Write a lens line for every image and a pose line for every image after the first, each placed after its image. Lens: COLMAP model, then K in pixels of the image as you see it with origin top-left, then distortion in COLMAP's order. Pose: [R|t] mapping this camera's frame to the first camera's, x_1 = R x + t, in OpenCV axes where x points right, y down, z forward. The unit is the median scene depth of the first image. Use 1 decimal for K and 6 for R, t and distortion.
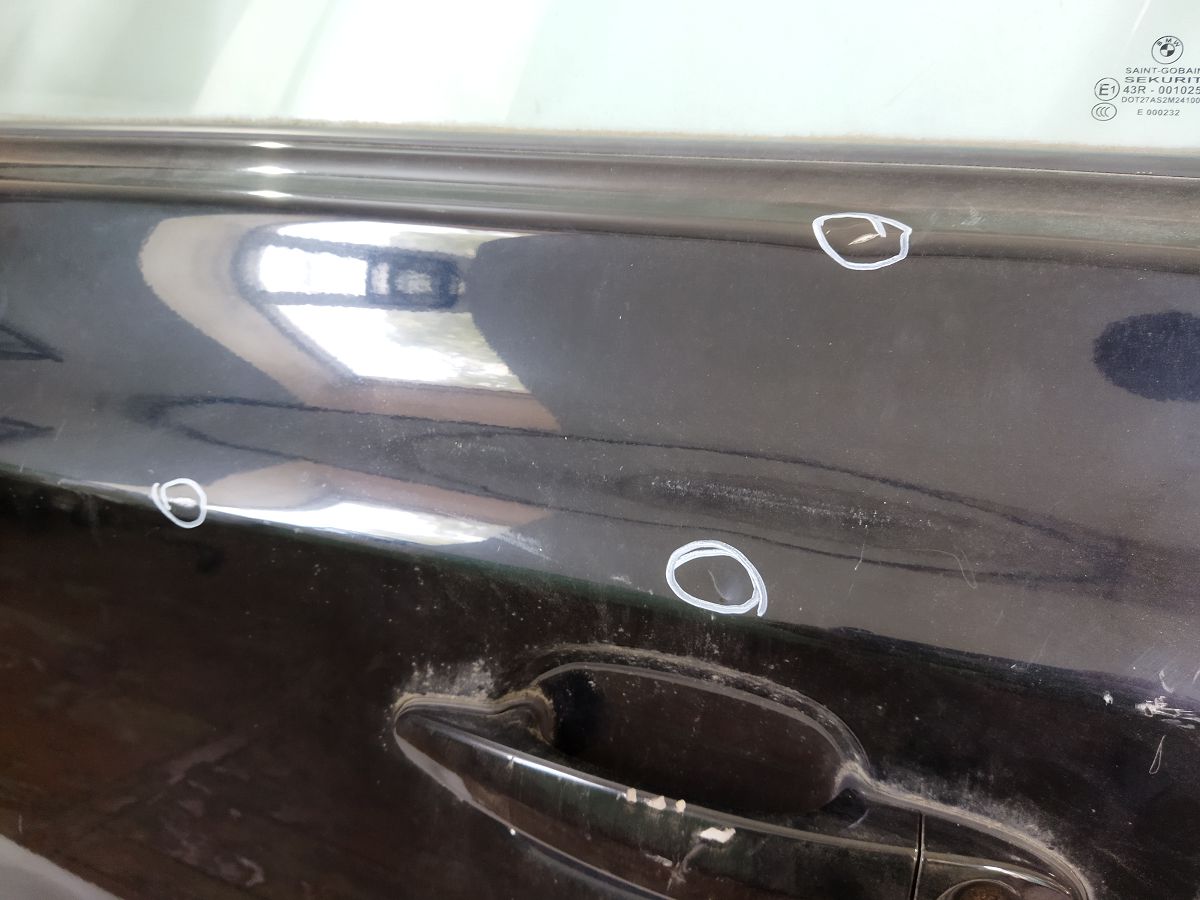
lens RADIAL K [[905.2, 0, 600.0], [0, 905.2, 450.0], [0, 0, 1]] dist [0.052654, -0.102409]
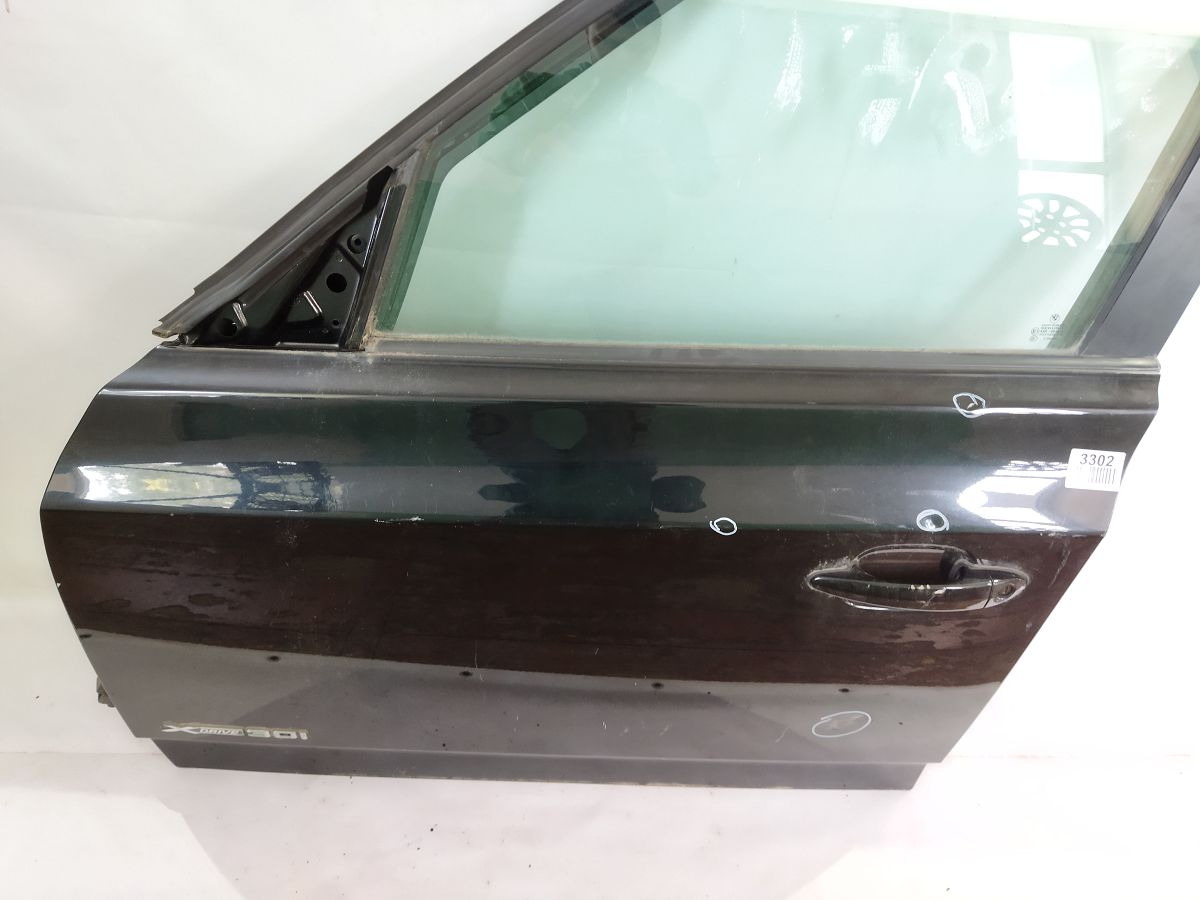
lens RADIAL K [[905.2, 0, 600.0], [0, 905.2, 450.0], [0, 0, 1]] dist [0.052654, -0.102409]
pose [[0.929517, -0.229948, 0.288309, -1.721259], [0.108708, 0.917905, 0.381620, -1.353907], [-0.352393, -0.323381, 0.878205, -1.241359]]
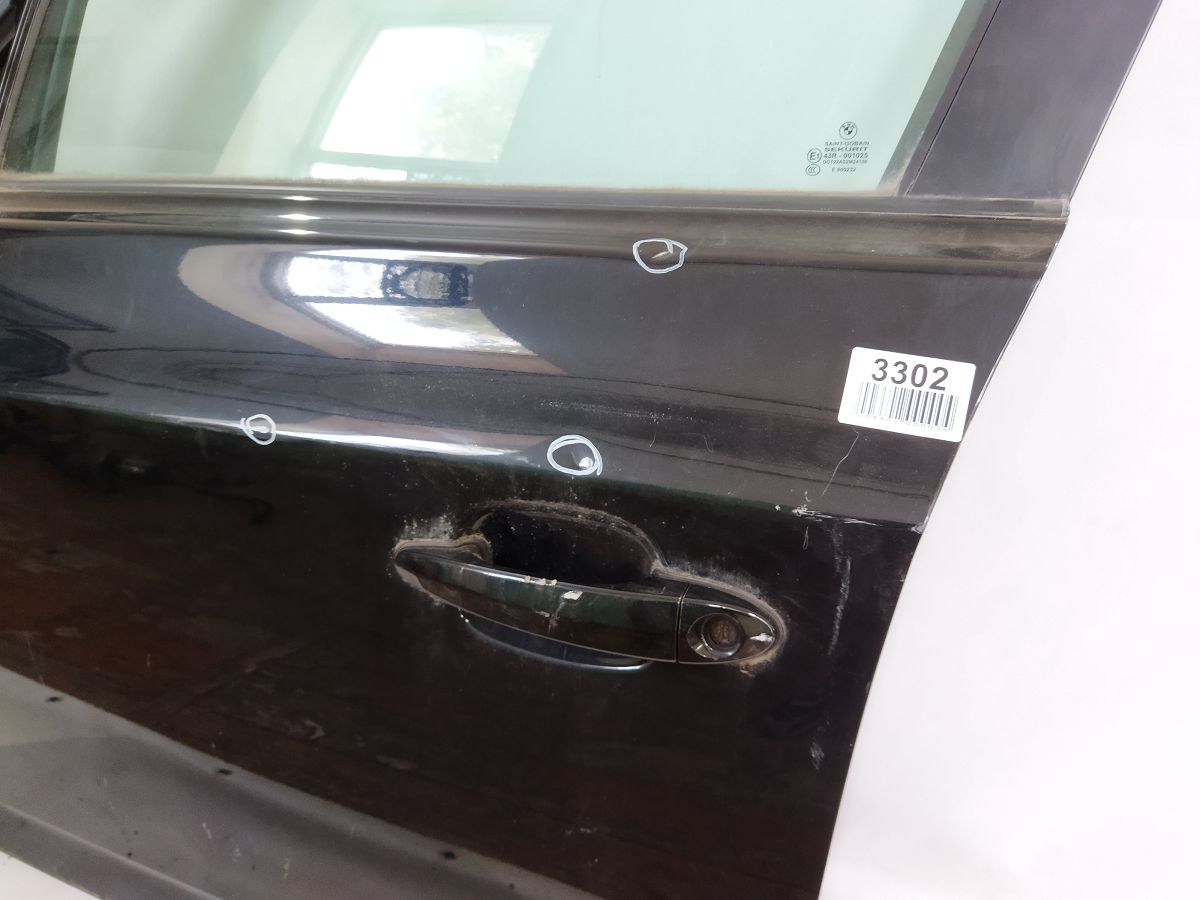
lens RADIAL K [[905.2, 0, 600.0], [0, 905.2, 450.0], [0, 0, 1]] dist [0.052654, -0.102409]
pose [[0.999289, -0.024888, -0.028311, 0.212459], [0.025261, 0.999598, 0.012887, 0.103676], [0.027979, -0.013593, 0.999516, -0.677167]]
